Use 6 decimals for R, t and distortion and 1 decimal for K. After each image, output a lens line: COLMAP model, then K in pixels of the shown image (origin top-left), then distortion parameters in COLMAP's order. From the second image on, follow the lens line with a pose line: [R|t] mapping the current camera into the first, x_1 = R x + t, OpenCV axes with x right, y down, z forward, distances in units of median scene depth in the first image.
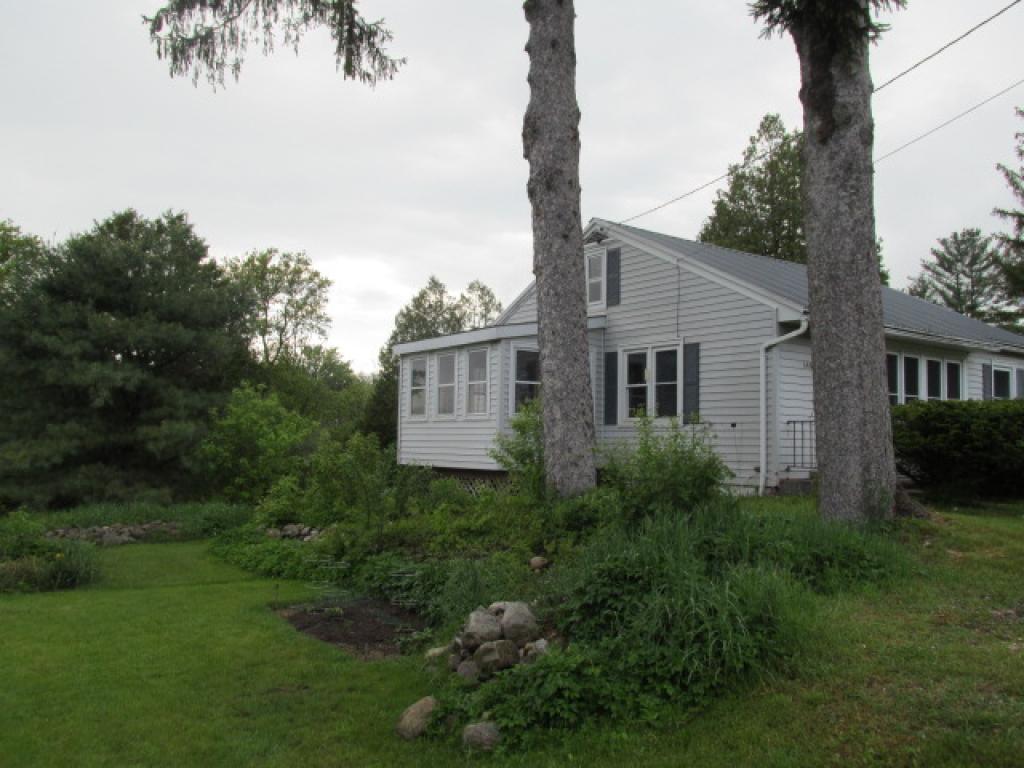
lens RADIAL K [[844.0, 0, 510.0], [0, 844.0, 384.0], [0, 0, 1]] dist [-0.039551, 0.007433]
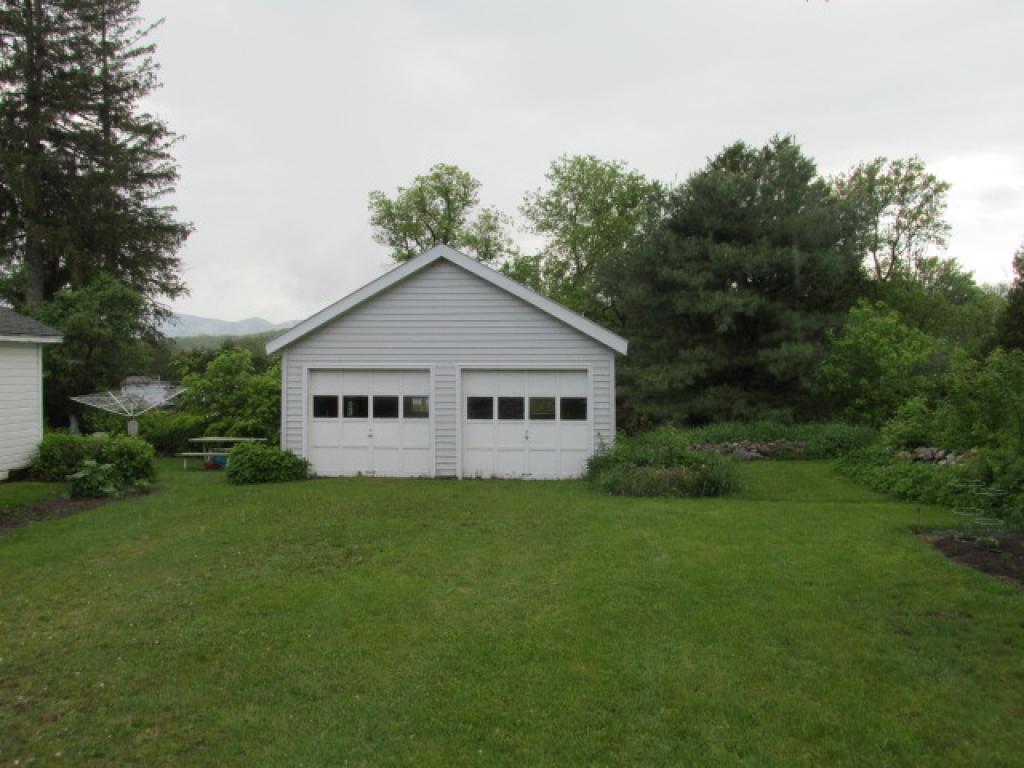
lens RADIAL K [[844.0, 0, 513.0], [0, 844.0, 382.9], [0, 0, 1]] dist [-0.039551, 0.007433]
pose [[0.771907, -0.003331, -0.635726, -0.013462], [0.060777, 0.995793, 0.068579, 0.001762], [0.632823, -0.091574, 0.768862, -0.006532]]
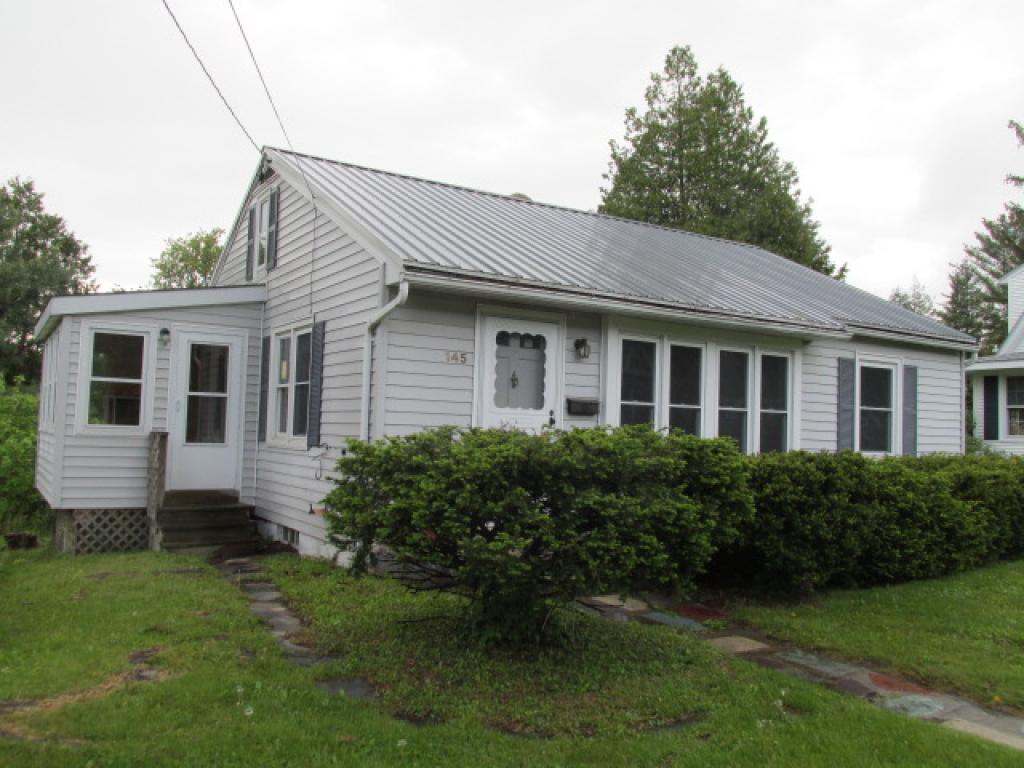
lens RADIAL K [[844.0, 0, 509.6], [0, 844.0, 380.1], [0, 0, 1]] dist [-0.039551, 0.007433]
pose [[0.997559, 0.009452, -0.069193, 0.233523], [-0.009037, 0.999939, 0.006314, -0.005261], [0.069249, -0.005673, 0.997583, 0.206652]]
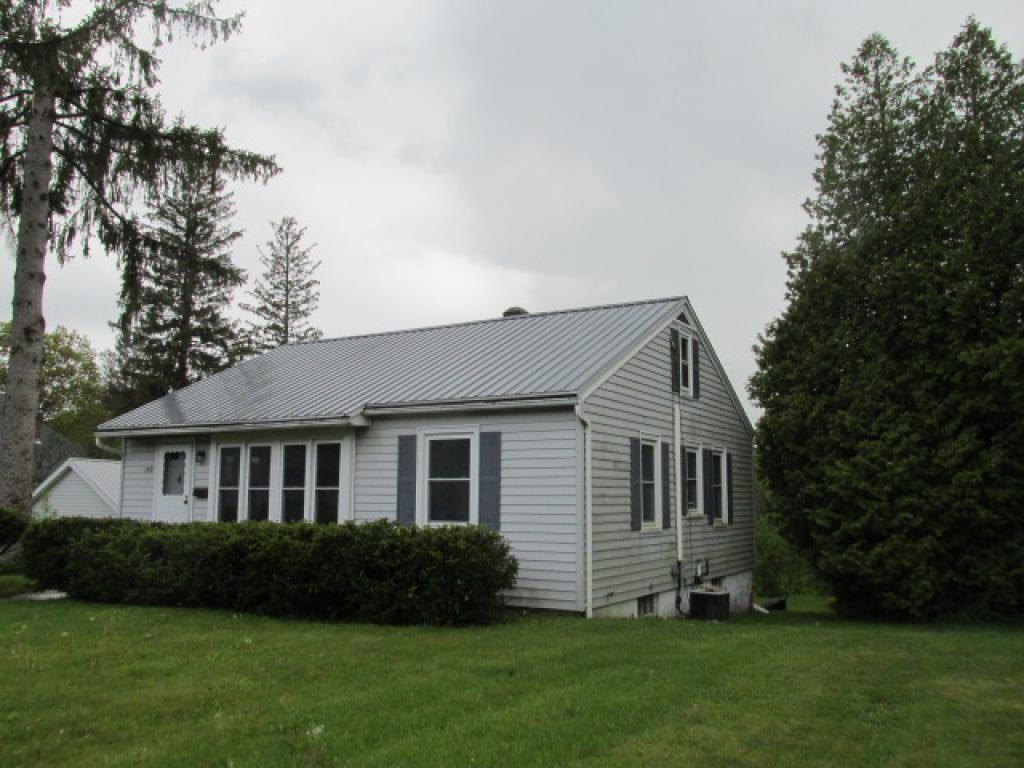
lens RADIAL K [[844.0, 0, 508.0], [0, 844.0, 386.7], [0, 0, 1]] dist [-0.039551, 0.007433]
pose [[0.391754, -0.147568, -0.908159, 0.862302], [0.057204, 0.989051, -0.136037, 0.026747], [0.918290, 0.001343, 0.395906, 0.527351]]
